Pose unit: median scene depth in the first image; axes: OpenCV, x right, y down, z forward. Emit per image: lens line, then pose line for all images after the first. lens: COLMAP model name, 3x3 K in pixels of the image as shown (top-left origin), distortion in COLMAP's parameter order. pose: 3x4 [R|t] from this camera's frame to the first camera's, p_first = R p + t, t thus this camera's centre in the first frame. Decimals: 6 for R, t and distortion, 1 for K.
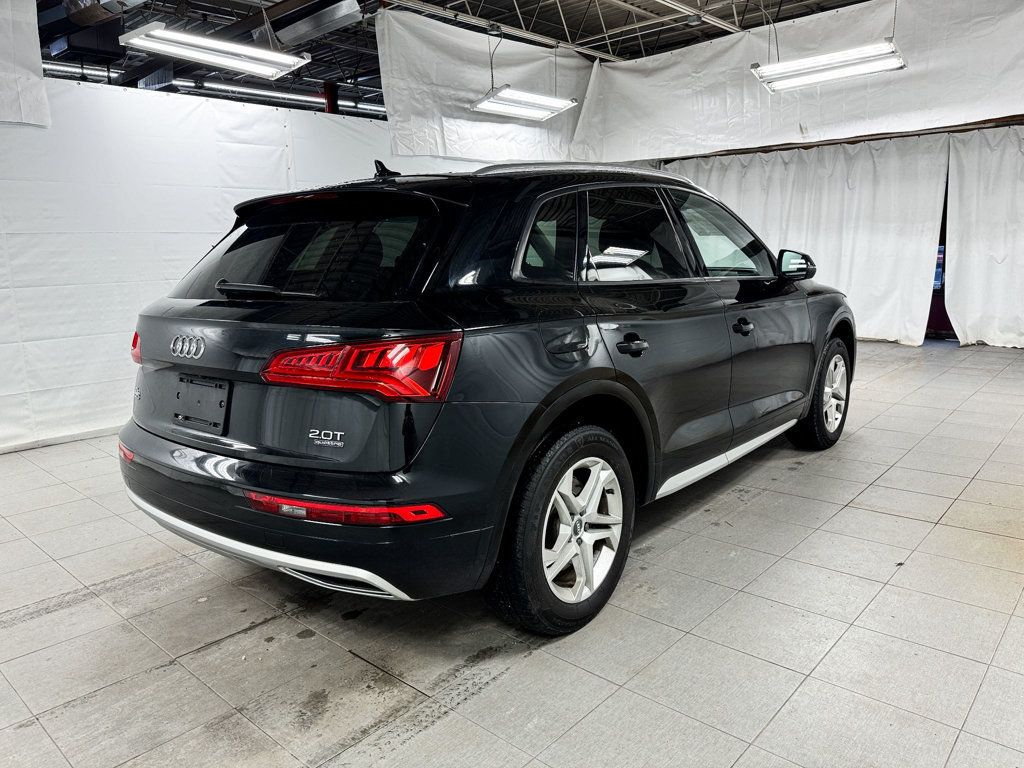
lens RADIAL K [[723.8, 0, 507.9], [0, 723.8, 385.6], [0, 0, 1]] dist [0.016404, -0.028373]
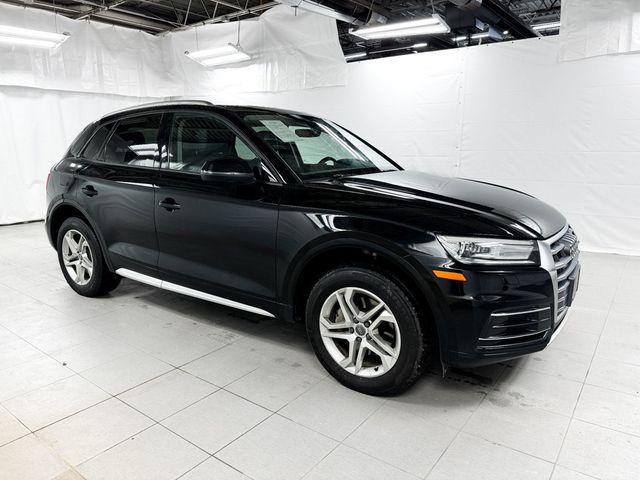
lens RADIAL K [[452.4, 0, 319.9], [0, 452.4, 243.3], [0, 0, 1]] dist [0.016404, -0.028373]
pose [[0.095224, 0.239628, -0.966184, 0.858558], [-0.180339, 0.958687, 0.219995, -0.179391], [0.978984, 0.153292, 0.134504, 0.803736]]
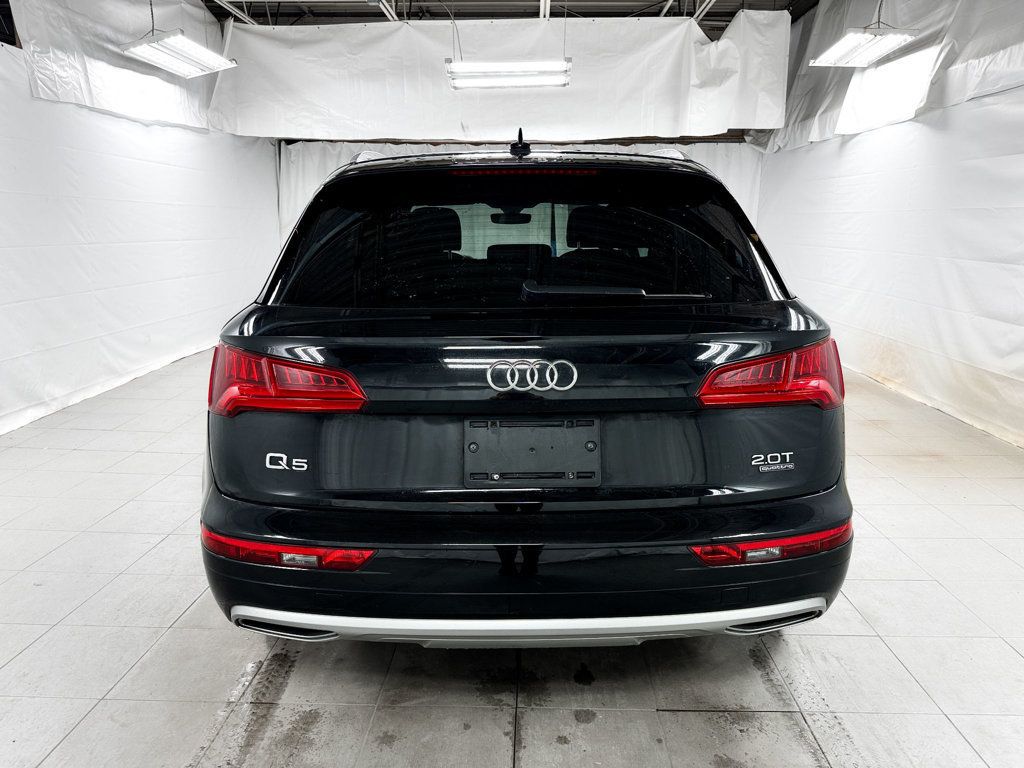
lens RADIAL K [[723.8, 0, 511.4], [0, 723.8, 389.2], [0, 0, 1]] dist [0.016404, -0.028373]
pose [[0.760231, -0.112216, 0.639888, -0.416207], [0.097393, 0.993524, 0.058522, -0.038194], [-0.642311, 0.017830, 0.766236, 0.217079]]
